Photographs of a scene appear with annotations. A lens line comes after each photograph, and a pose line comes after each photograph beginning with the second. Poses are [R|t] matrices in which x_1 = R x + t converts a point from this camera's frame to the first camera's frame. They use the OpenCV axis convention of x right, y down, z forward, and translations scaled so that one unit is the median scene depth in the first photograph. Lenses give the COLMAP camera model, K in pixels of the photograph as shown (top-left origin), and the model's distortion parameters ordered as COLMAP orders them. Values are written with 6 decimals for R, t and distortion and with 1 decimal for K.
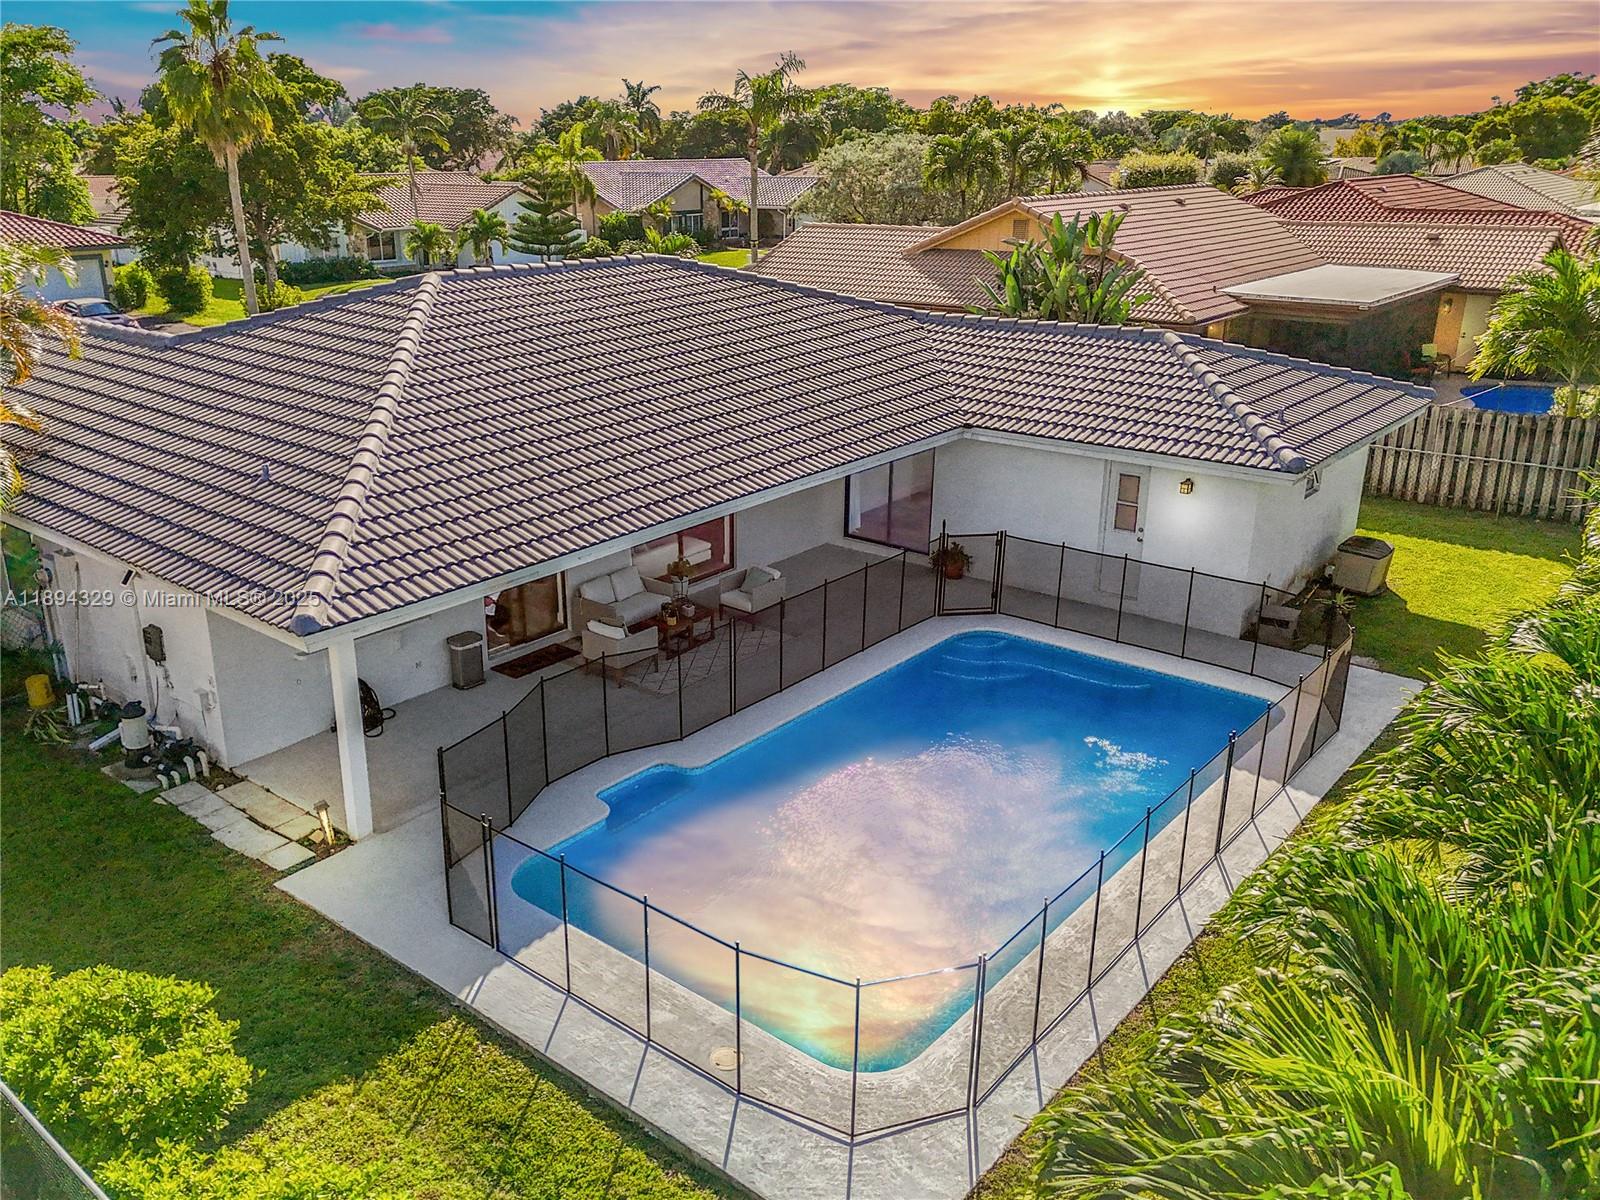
lens RADIAL K [[1286.2, 0, 729.7], [0, 1286.2, 601.0], [0, 0, 1]] dist [0.048397, -0.001060]
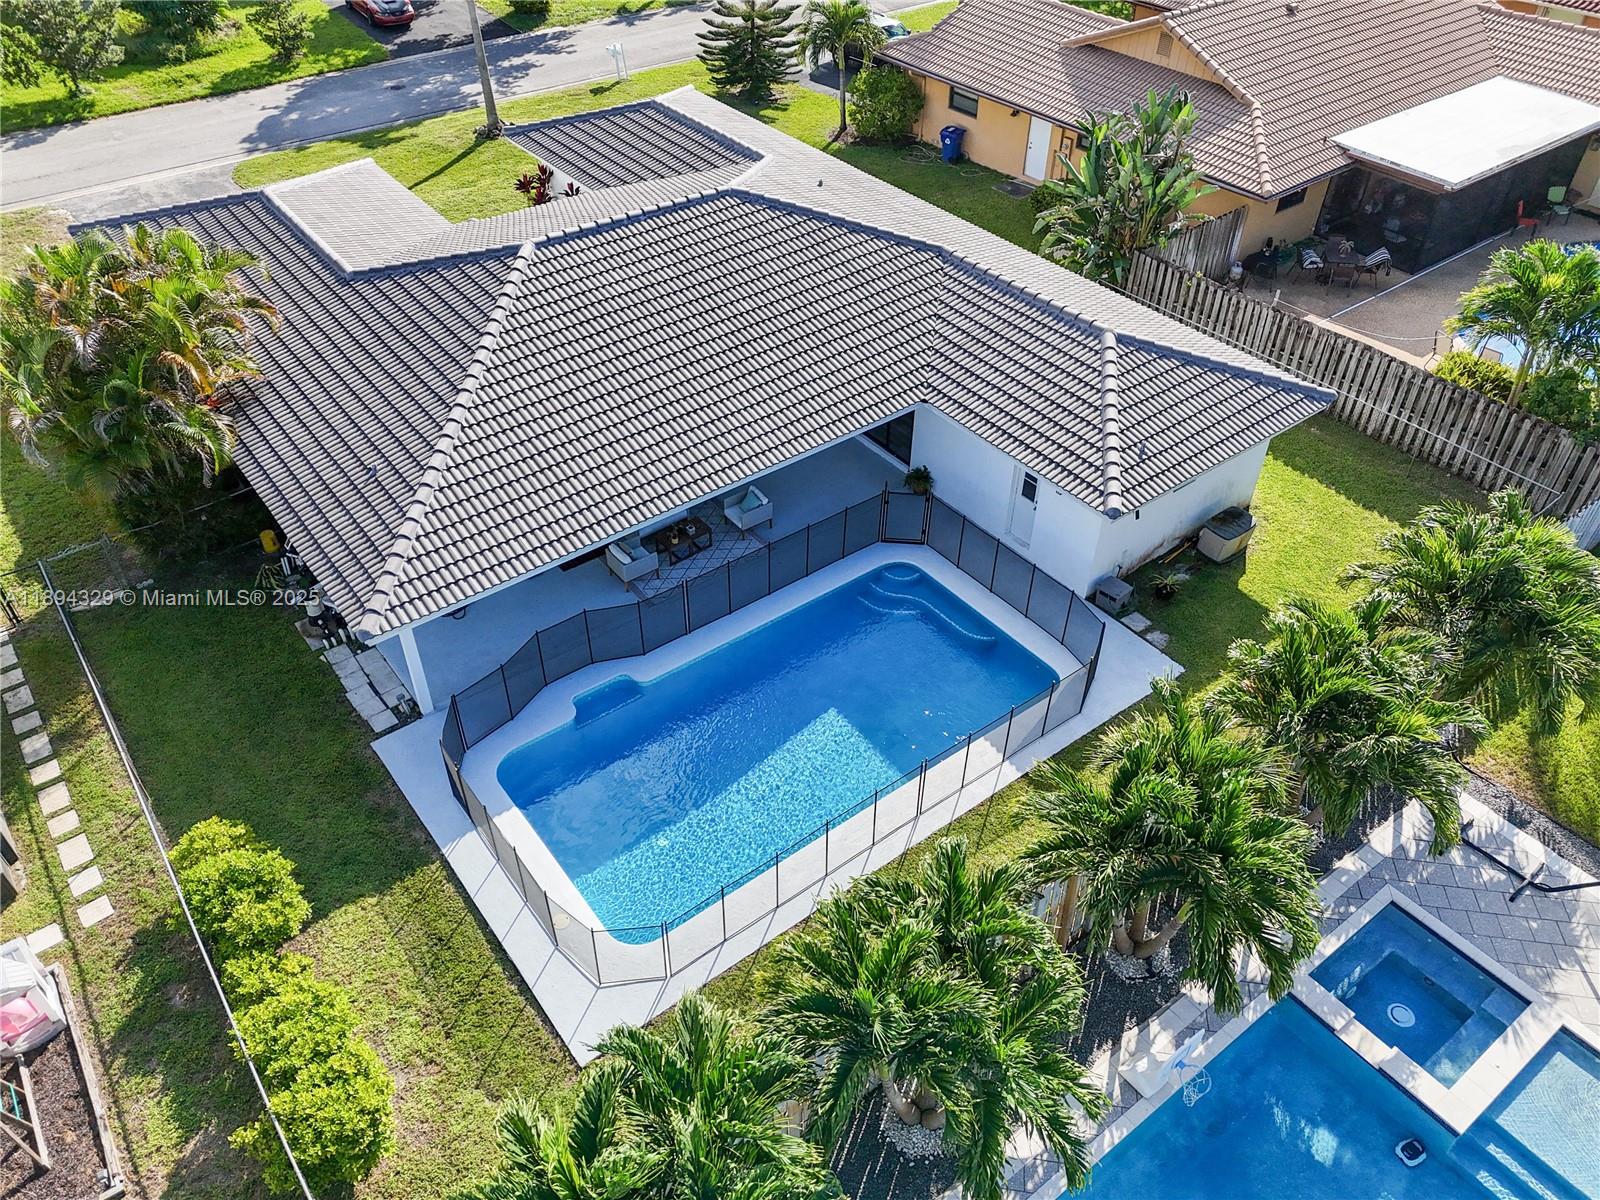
lens RADIAL K [[1183.2, 0, 800.0], [0, 1183.2, 600.0], [0, 0, 1]] dist [0.049460, 0.000033]
pose [[0.979139, 0.141498, -0.145824, 0.379846], [-0.080275, 0.928671, 0.362114, -0.532391], [0.186661, -0.342854, 0.920657, -0.267775]]
